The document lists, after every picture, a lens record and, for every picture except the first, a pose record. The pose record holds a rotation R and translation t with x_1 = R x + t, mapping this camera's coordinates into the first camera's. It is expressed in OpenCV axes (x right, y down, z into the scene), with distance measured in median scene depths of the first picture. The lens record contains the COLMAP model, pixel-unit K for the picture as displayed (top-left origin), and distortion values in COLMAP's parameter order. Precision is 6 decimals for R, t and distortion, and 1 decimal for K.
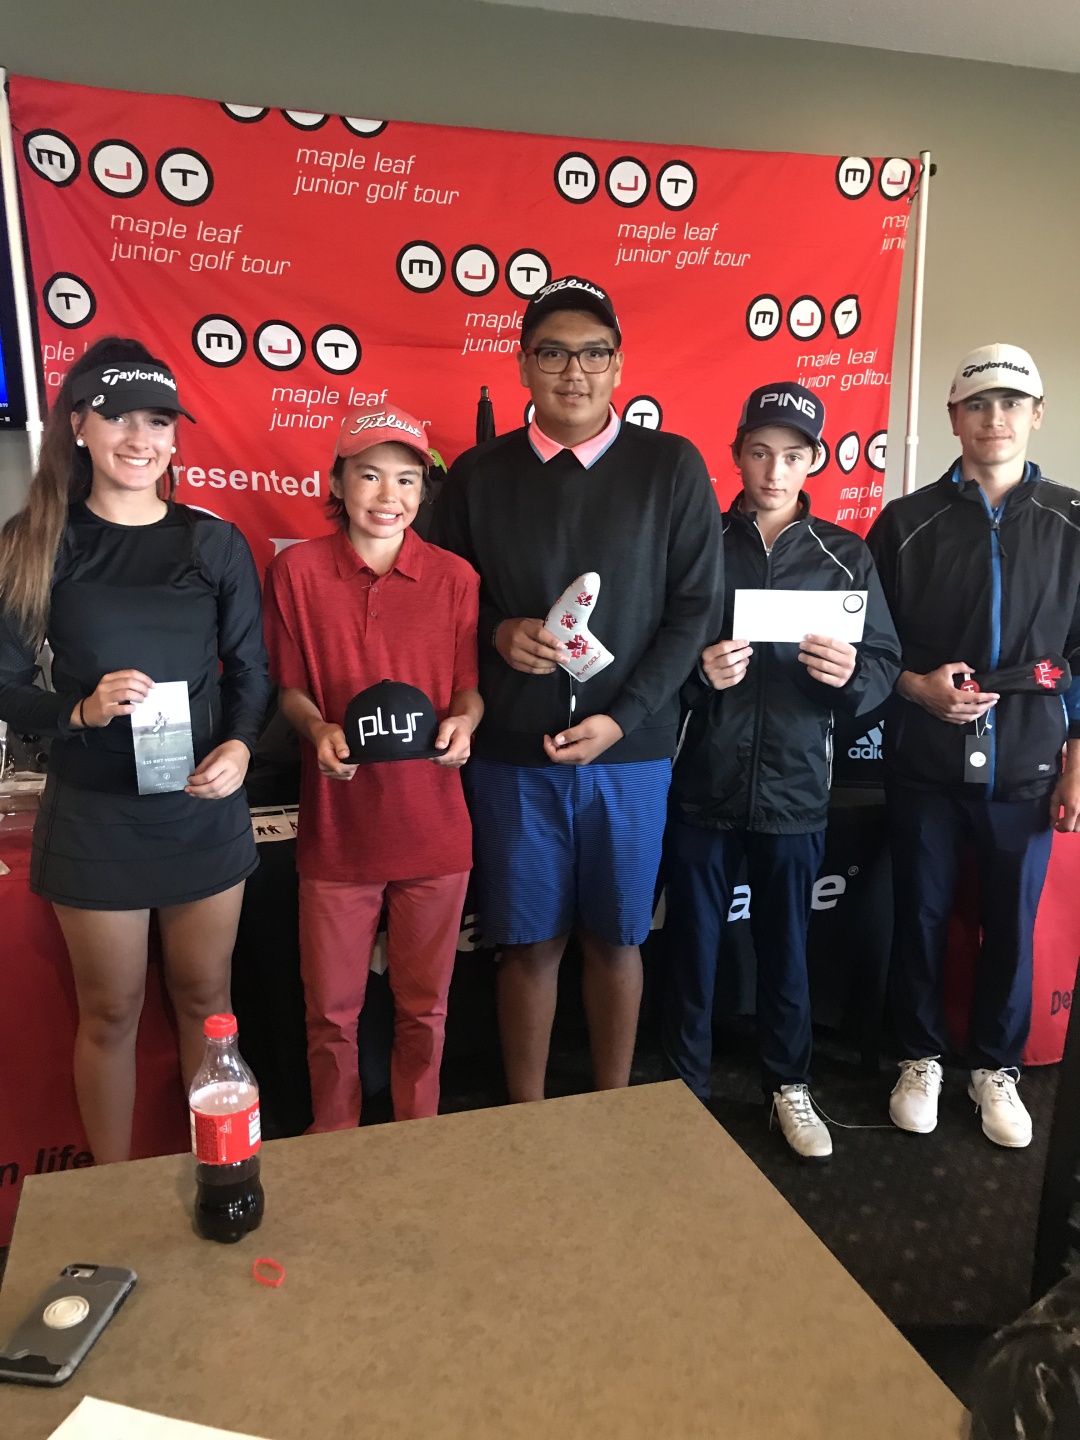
lens RADIAL K [[1196.3, 0, 539.0], [0, 1196.3, 707.0], [0, 0, 1]] dist [0.003542, 0.024509]
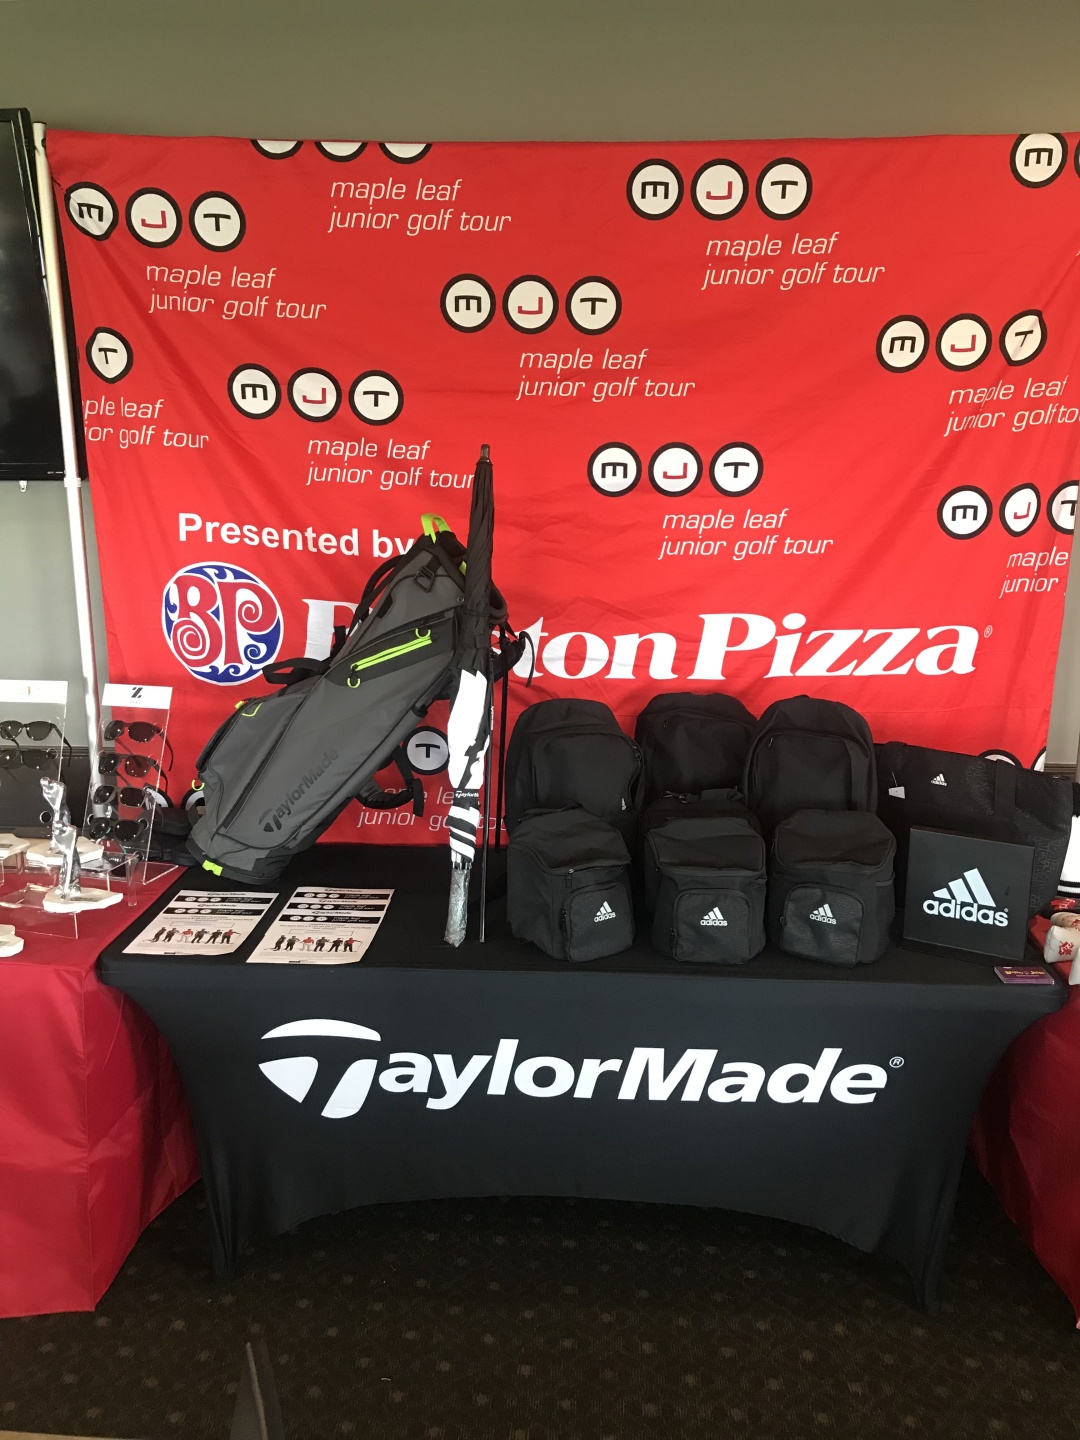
lens RADIAL K [[1196.3, 0, 550.6], [0, 1196.3, 707.3], [0, 0, 1]] dist [0.003542, 0.024509]
pose [[0.942273, 0.077246, -0.325814, 0.277664], [-0.069745, 0.996963, 0.034661, -0.104163], [0.327502, -0.009937, 0.944798, 0.176465]]
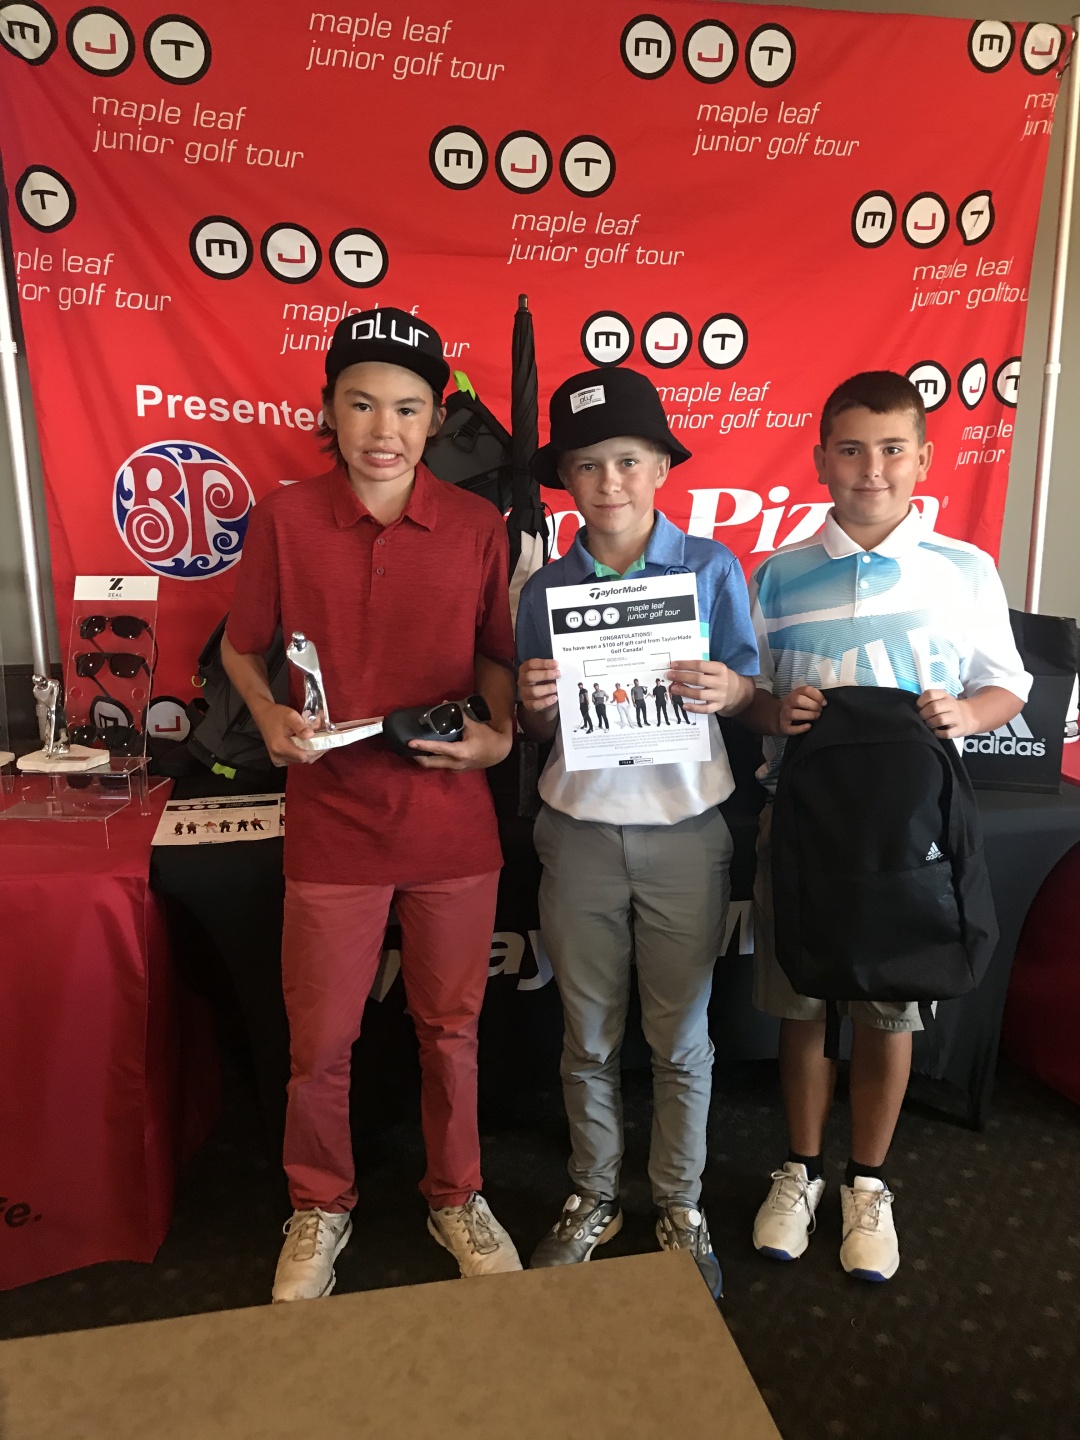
lens RADIAL K [[1196.3, 0, 546.0], [0, 1196.3, 698.7], [0, 0, 1]] dist [0.003542, 0.024509]
pose [[0.995978, 0.023964, -0.086337, 0.045404], [-0.020795, 0.999083, 0.037421, -0.020284], [0.087154, -0.035475, 0.995563, 0.154079]]
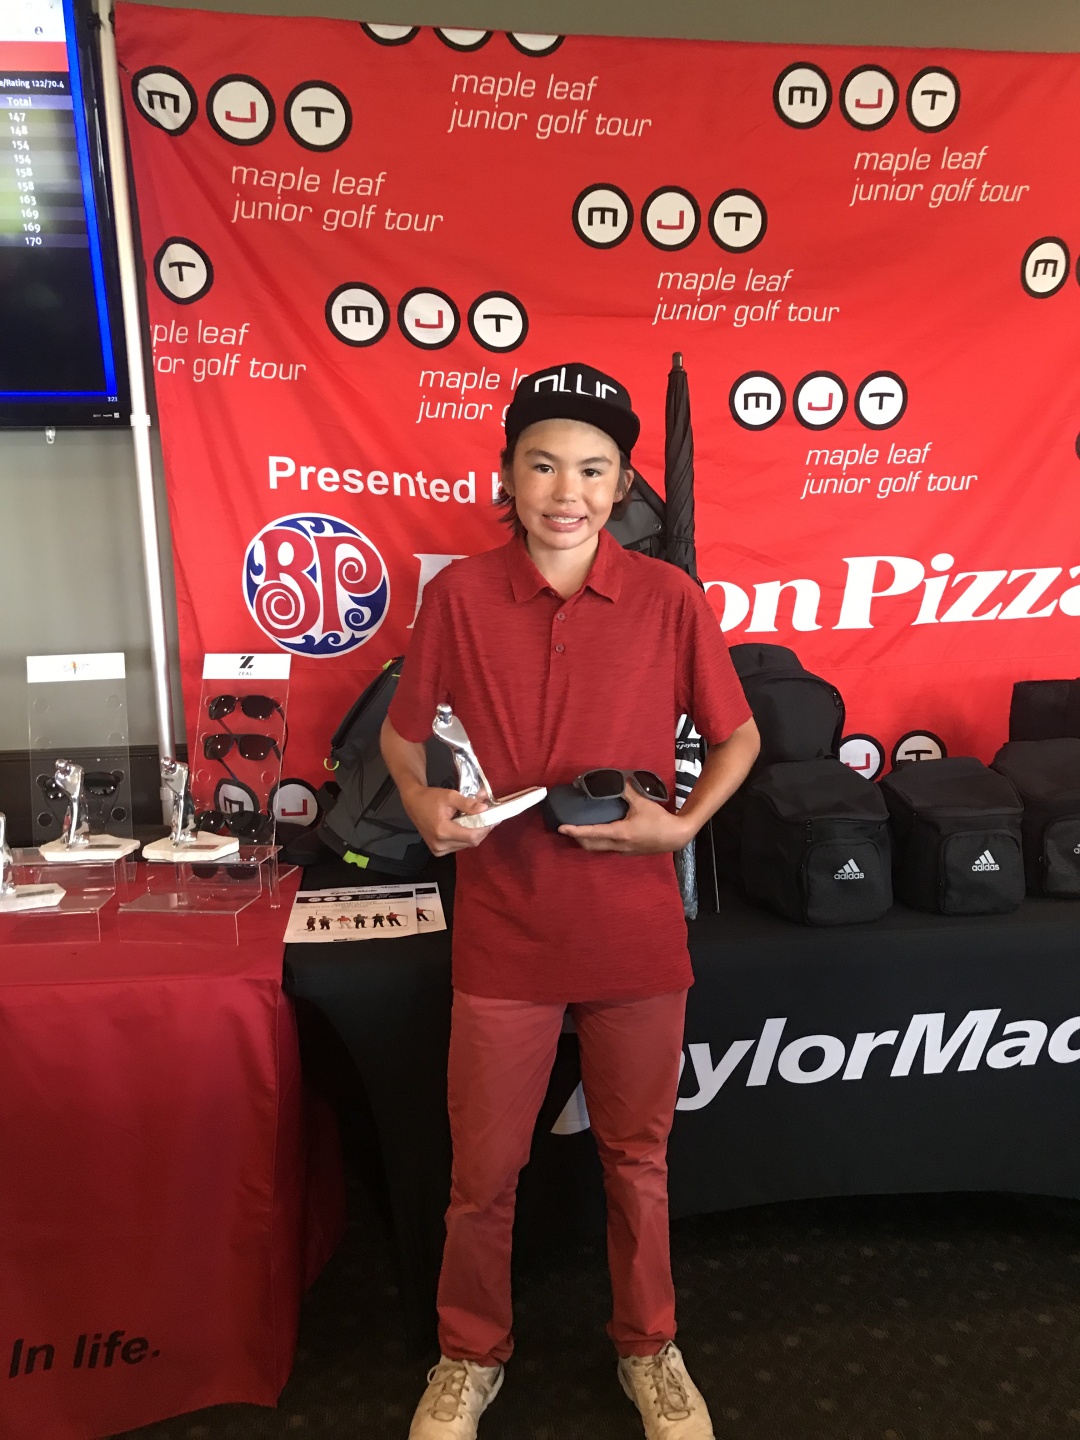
lens RADIAL K [[1196.3, 0, 545.2], [0, 1196.3, 707.1], [0, 0, 1]] dist [0.003542, 0.024509]
pose [[0.986020, 0.017954, -0.165660, 0.002626], [-0.020695, 0.999676, -0.014837, -0.025082], [0.165340, 0.018058, 0.986071, 0.208188]]
